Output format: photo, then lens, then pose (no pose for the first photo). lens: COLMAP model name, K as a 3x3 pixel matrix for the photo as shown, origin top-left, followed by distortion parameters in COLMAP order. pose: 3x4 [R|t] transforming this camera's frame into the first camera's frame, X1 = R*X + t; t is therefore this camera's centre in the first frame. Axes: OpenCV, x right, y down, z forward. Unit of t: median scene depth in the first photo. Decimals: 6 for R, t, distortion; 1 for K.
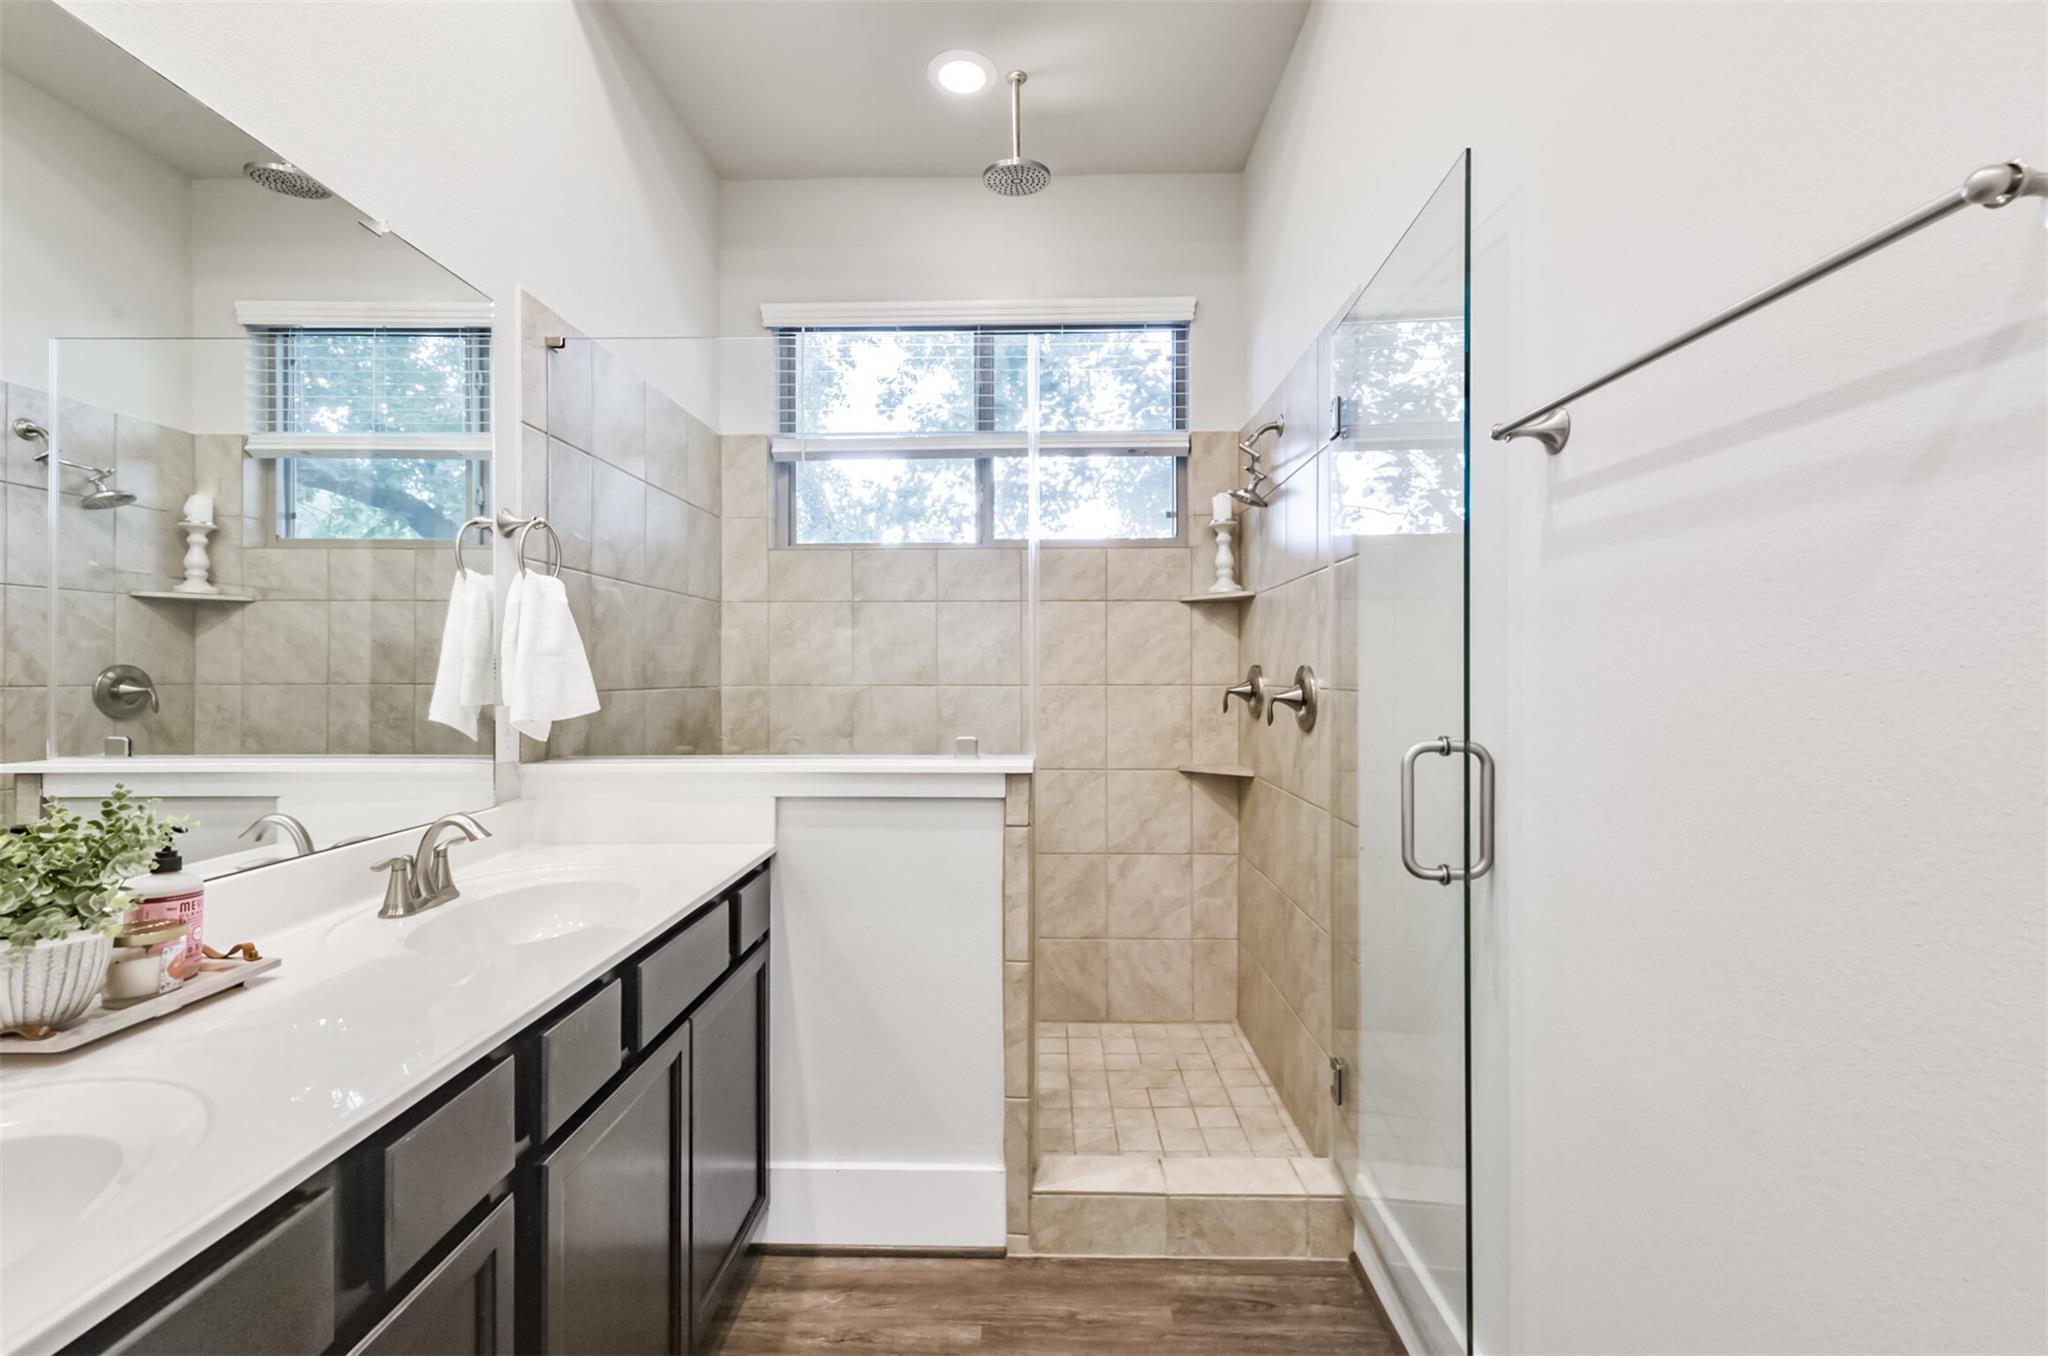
lens RADIAL K [[924.0, 0, 1019.2], [0, 924.0, 670.3], [0, 0, 1]] dist [0.001126, 0.000008]
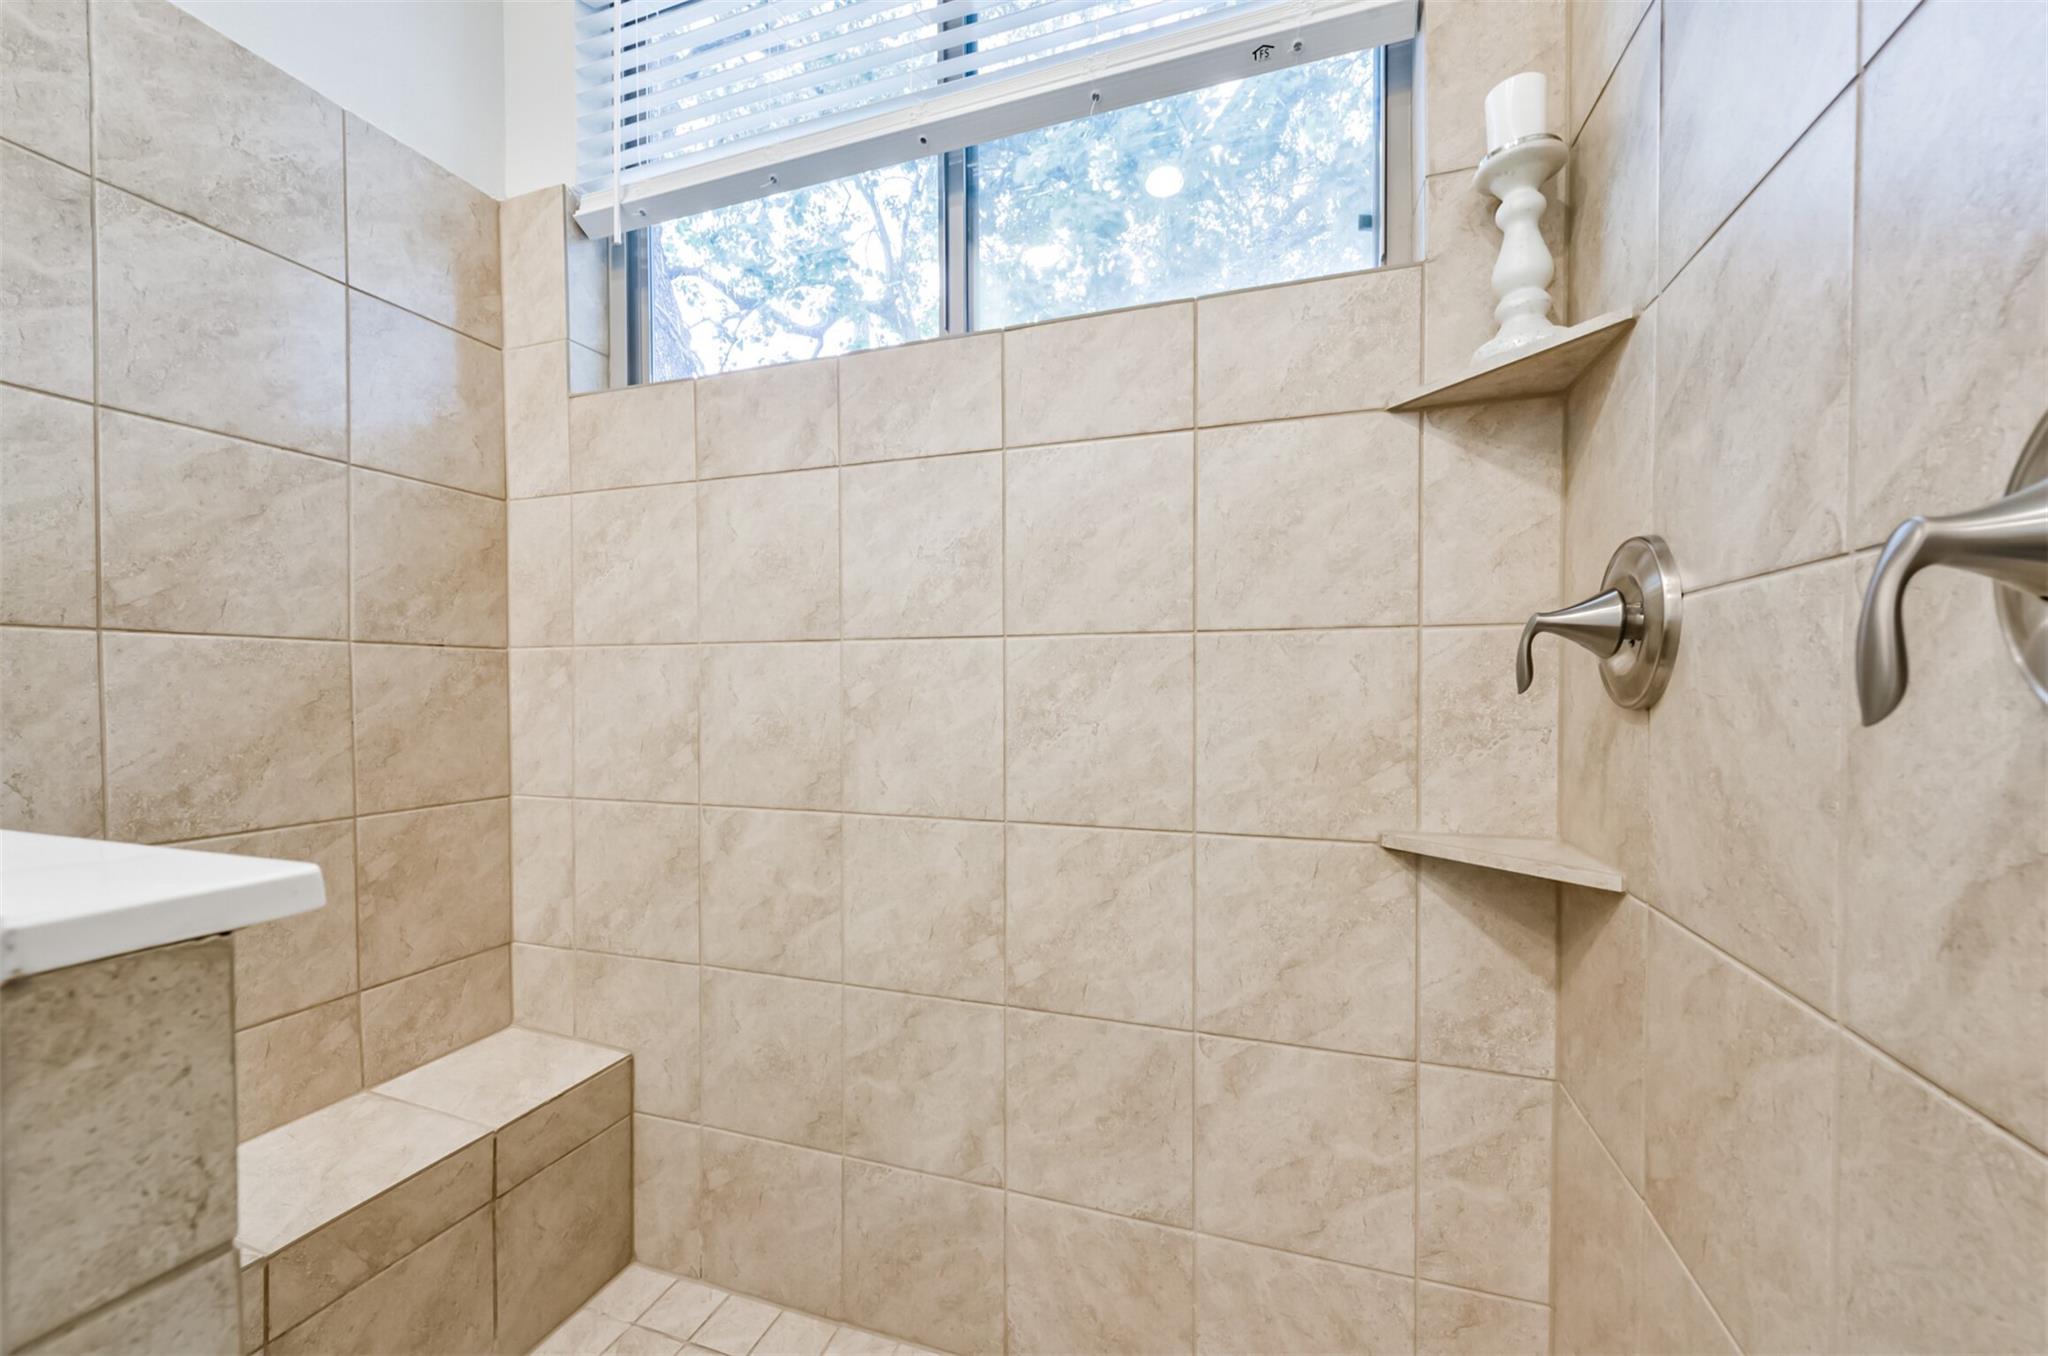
lens RADIAL K [[794.5, 0, 1027.7], [0, 794.5, 699.7], [0, 0, 1]] dist [0.000787, -0.001595]
pose [[0.951285, 0.004614, -0.308277, 0.133560], [0.001177, 0.999826, 0.018598, 0.040005], [0.308310, -0.018054, 0.951115, 0.634642]]
